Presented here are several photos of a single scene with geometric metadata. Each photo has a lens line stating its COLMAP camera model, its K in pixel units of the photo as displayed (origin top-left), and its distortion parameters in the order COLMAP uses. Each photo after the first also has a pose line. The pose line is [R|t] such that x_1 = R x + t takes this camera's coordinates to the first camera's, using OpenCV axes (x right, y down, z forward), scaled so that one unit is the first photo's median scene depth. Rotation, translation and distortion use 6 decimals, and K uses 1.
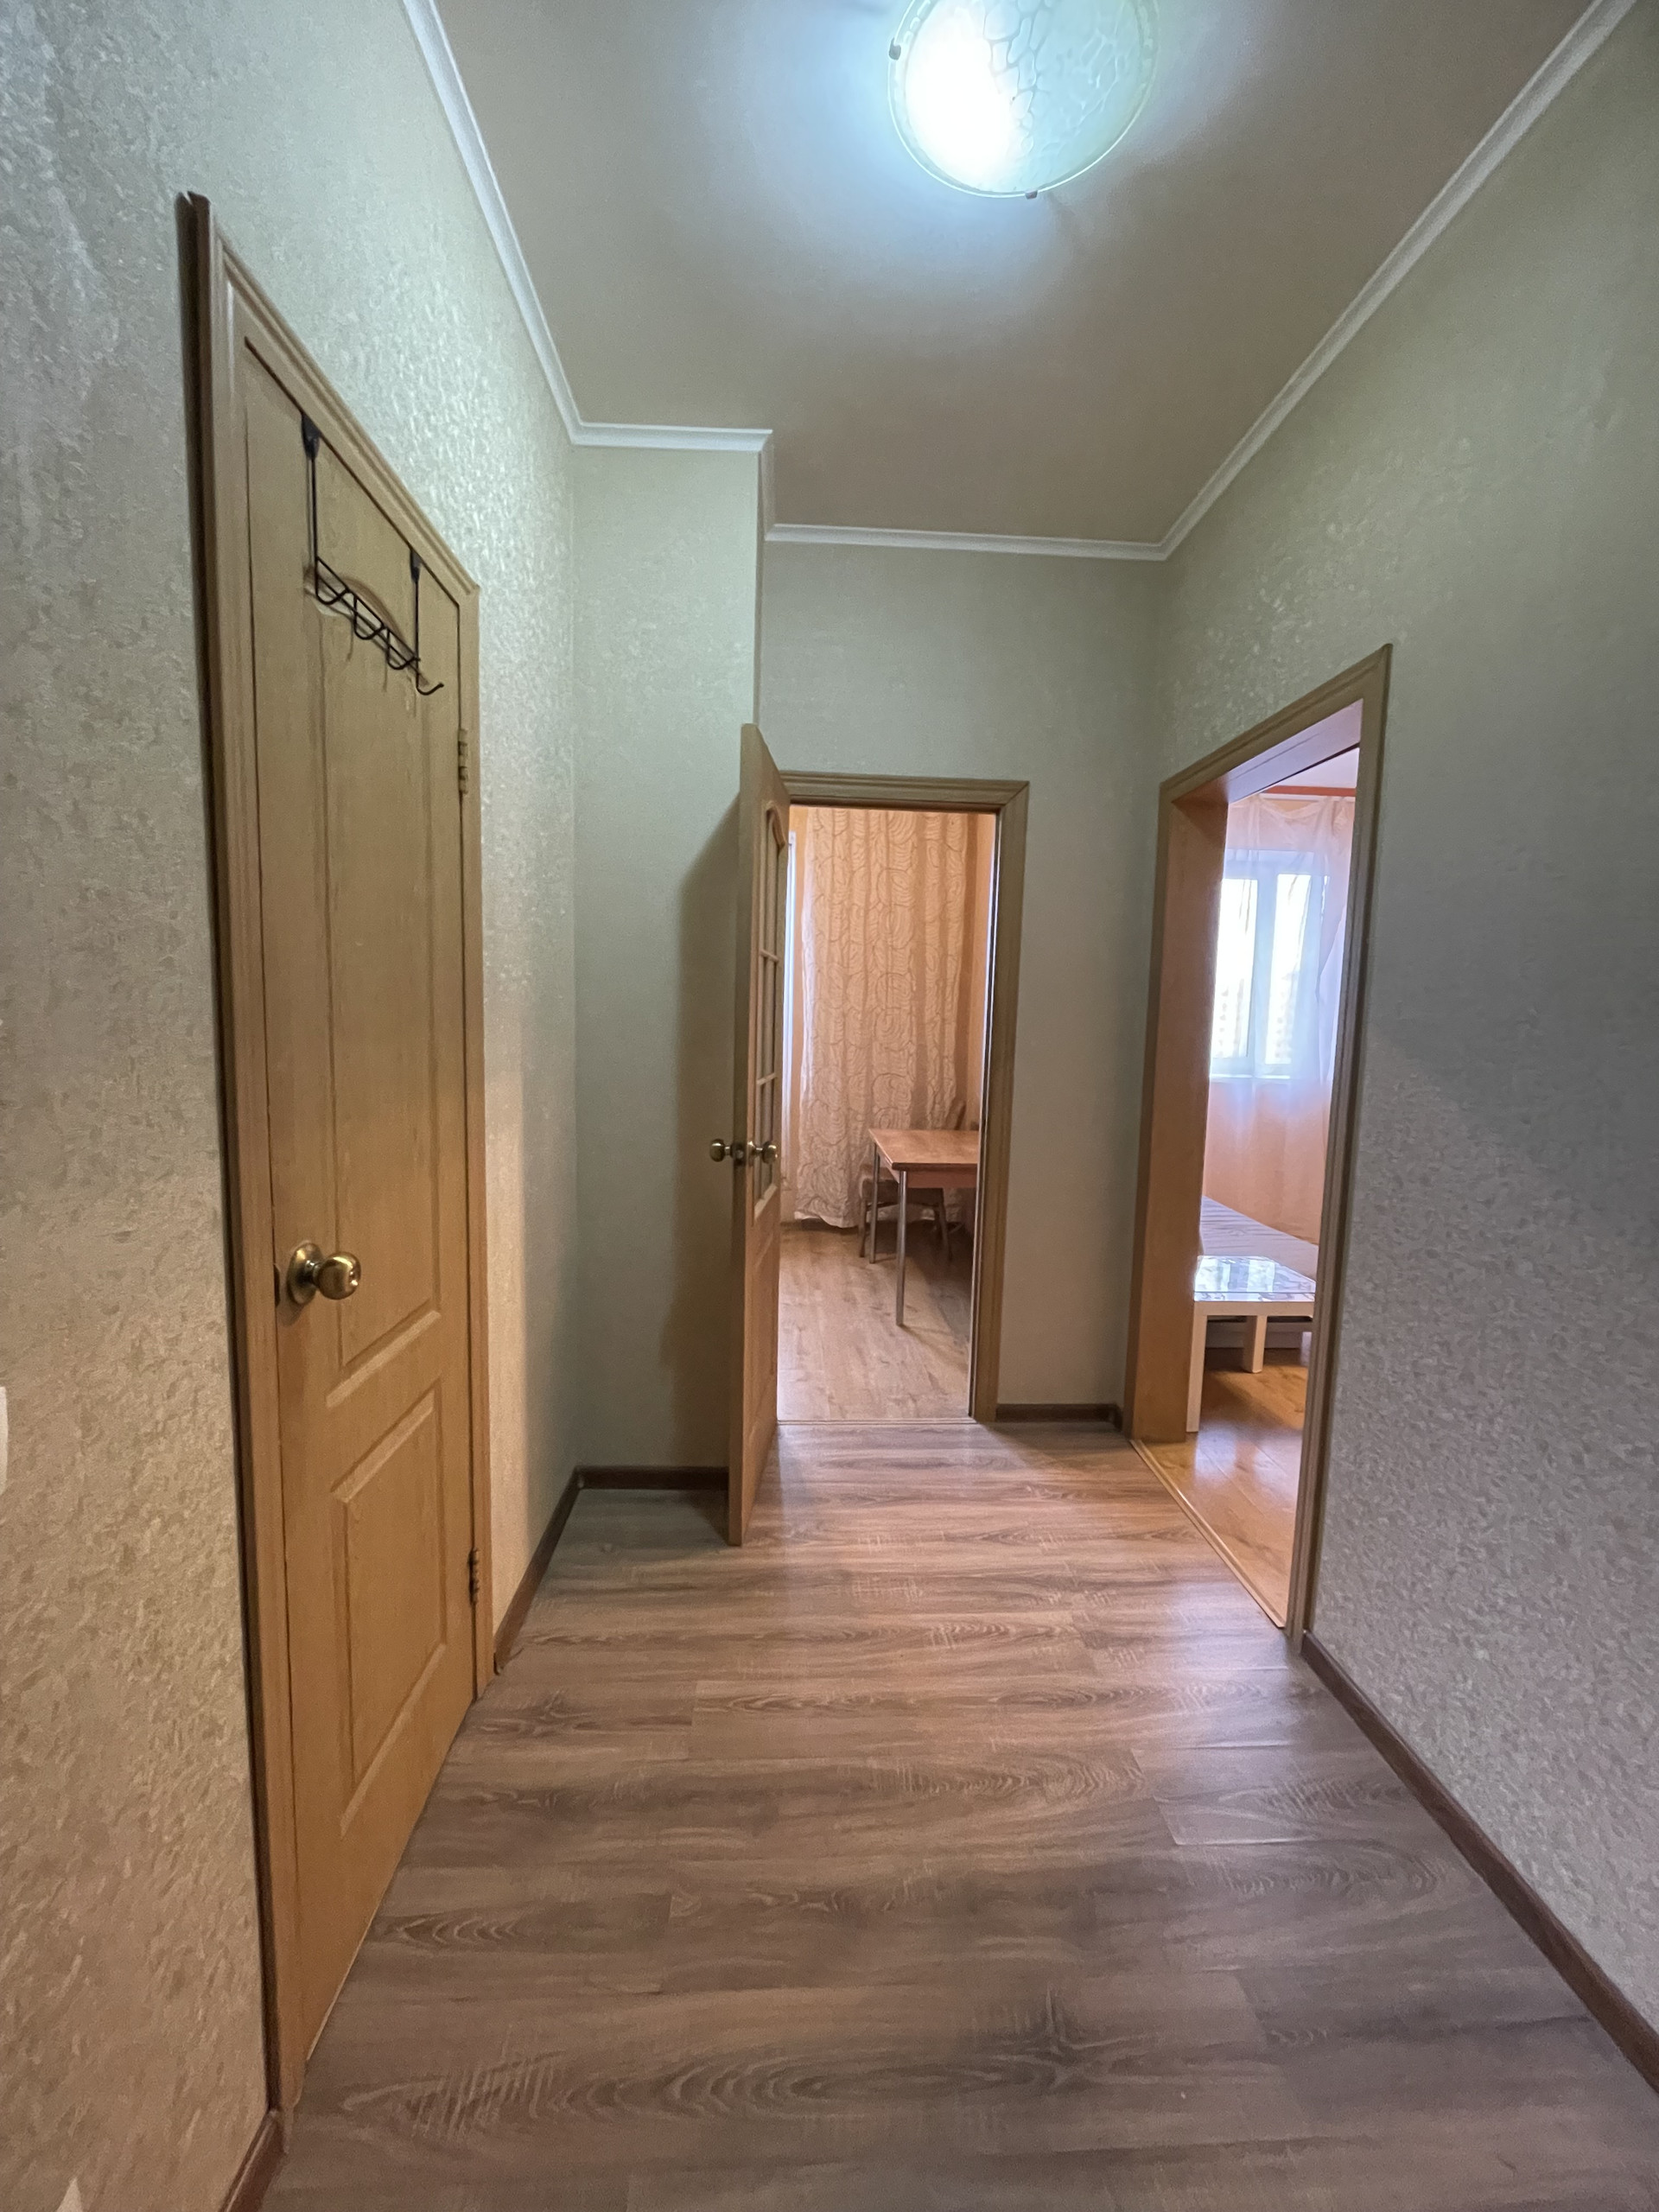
lens RADIAL K [[896.2, 0, 827.7], [0, 896.2, 1102.8], [0, 0, 1]] dist [-0.002121, -0.000378]
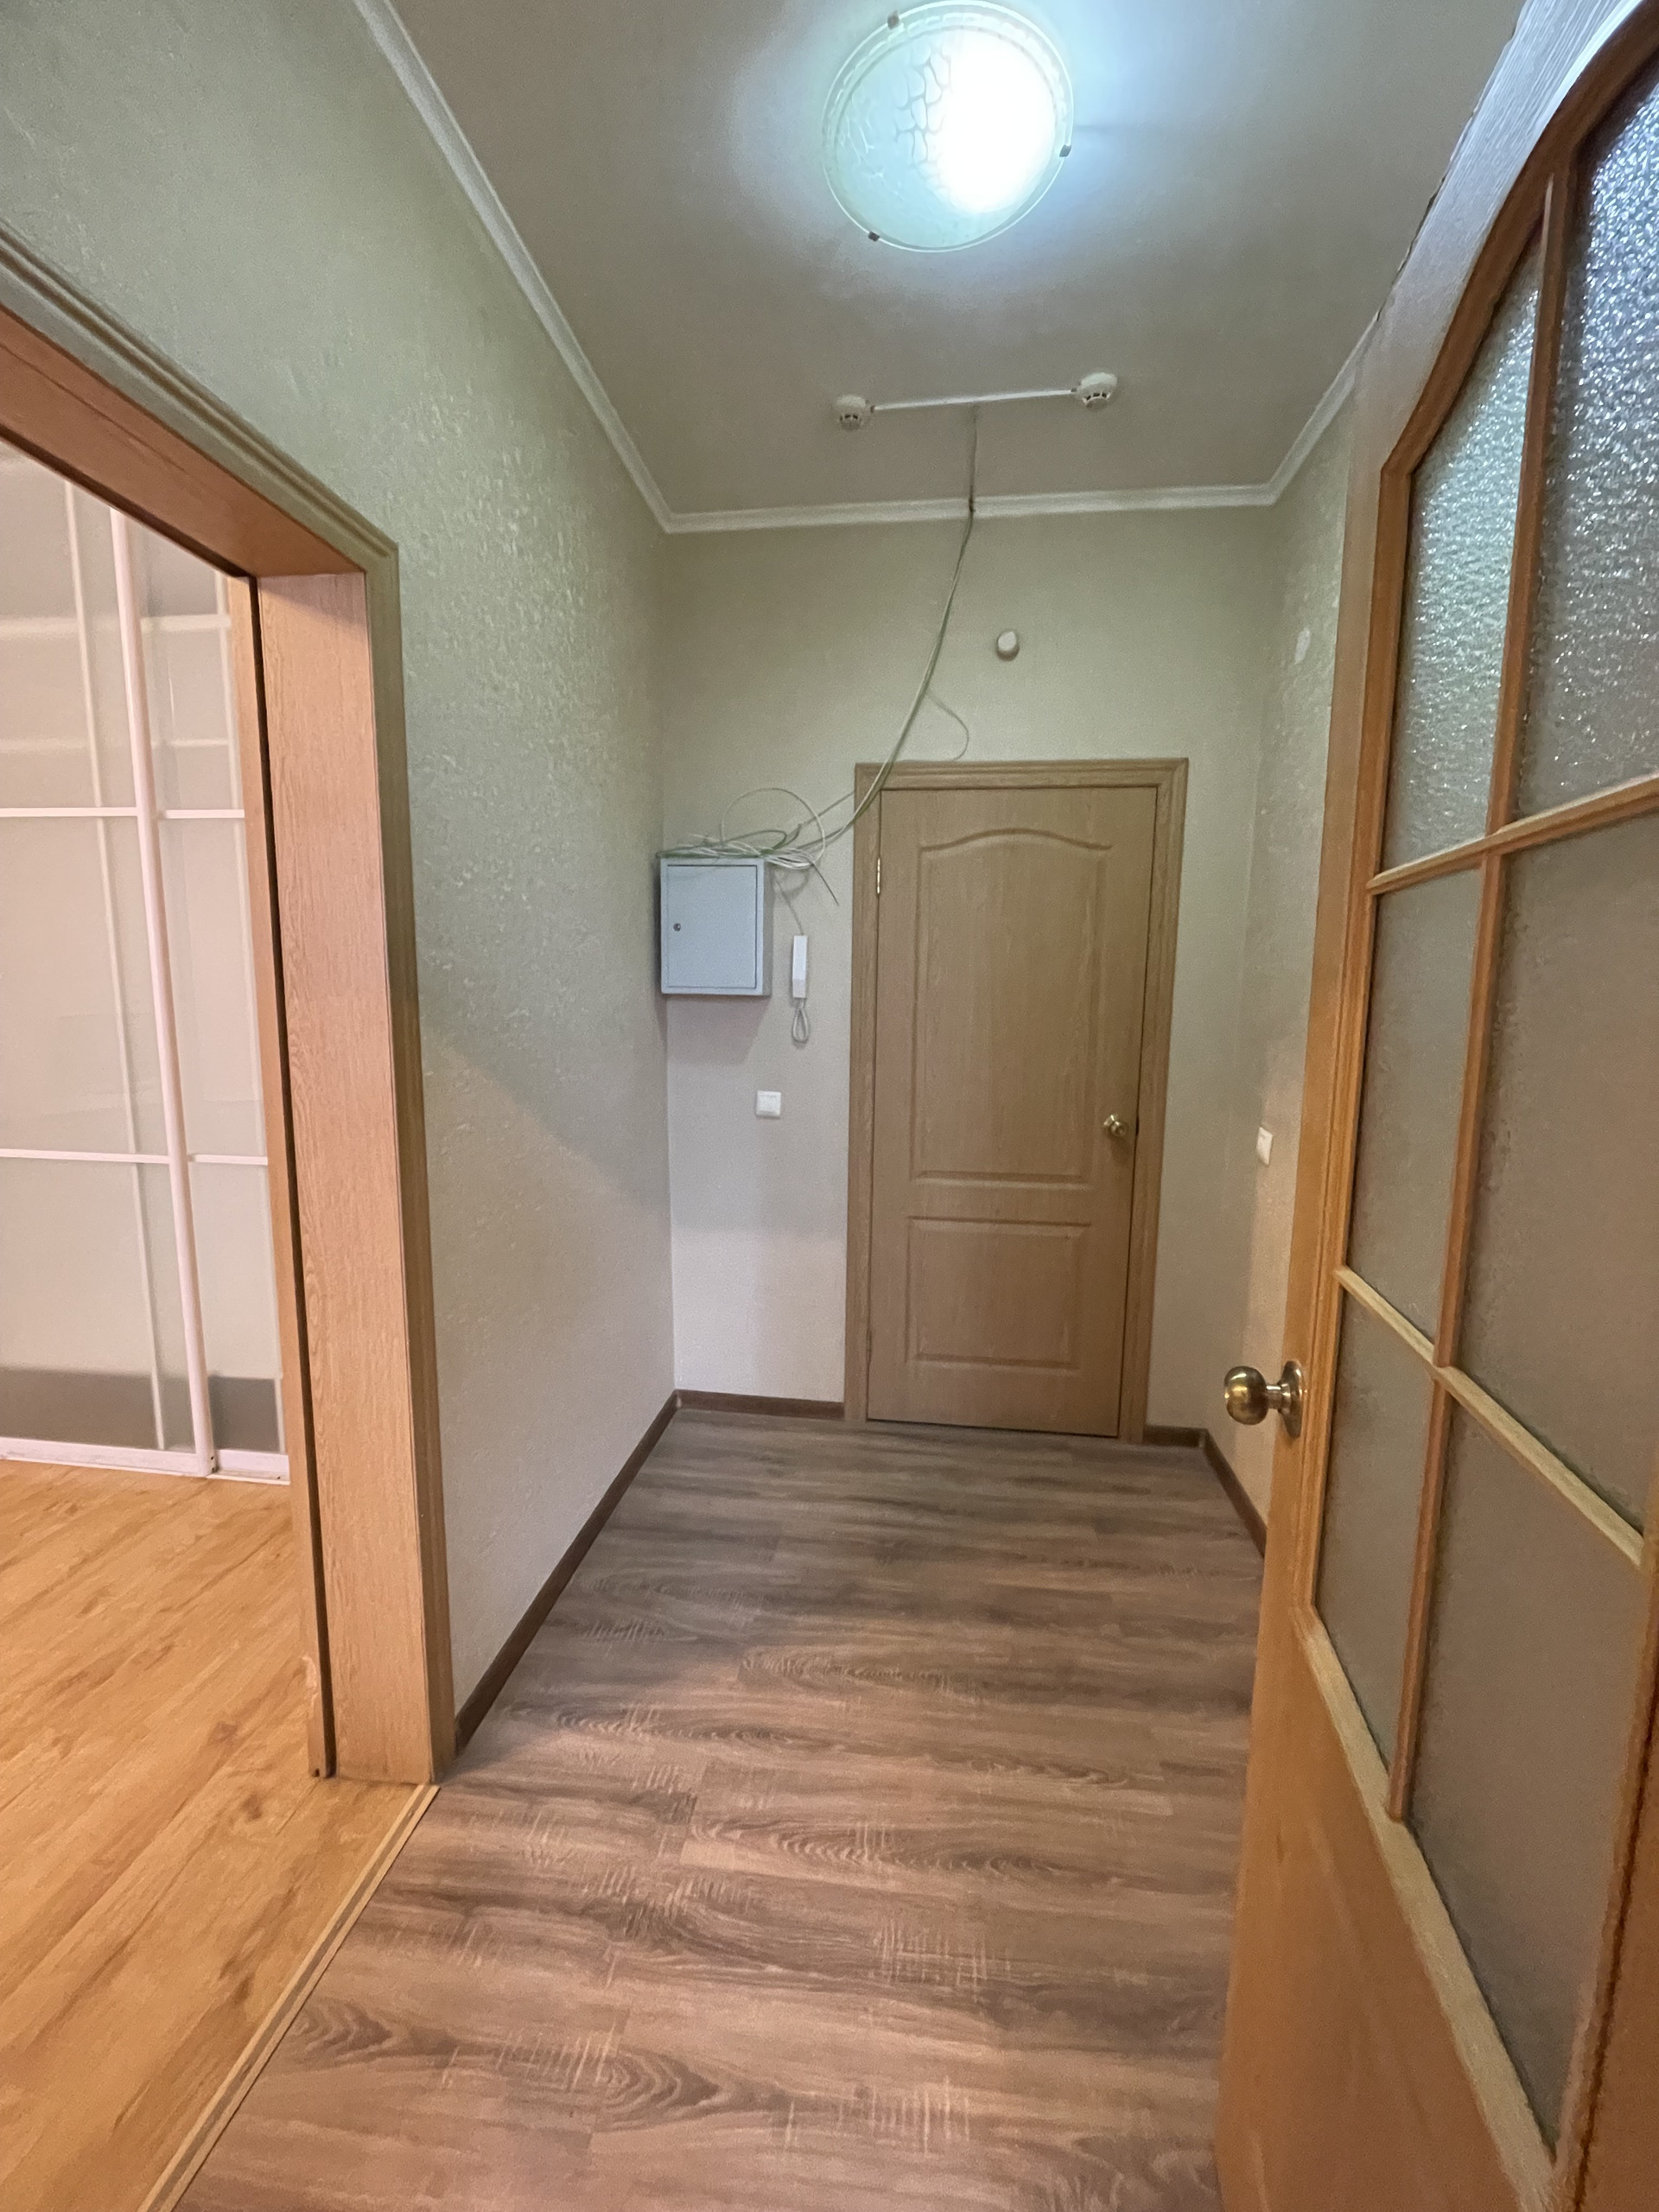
lens RADIAL K [[896.2, 0, 840.5], [0, 896.2, 1115.0], [0, 0, 1]] dist [-0.002121, -0.000378]
pose [[-0.986156, -0.064665, 0.152694, 0.080963], [-0.027298, 0.971574, 0.235155, -0.199028], [-0.163560, 0.227731, -0.959889, 1.709054]]
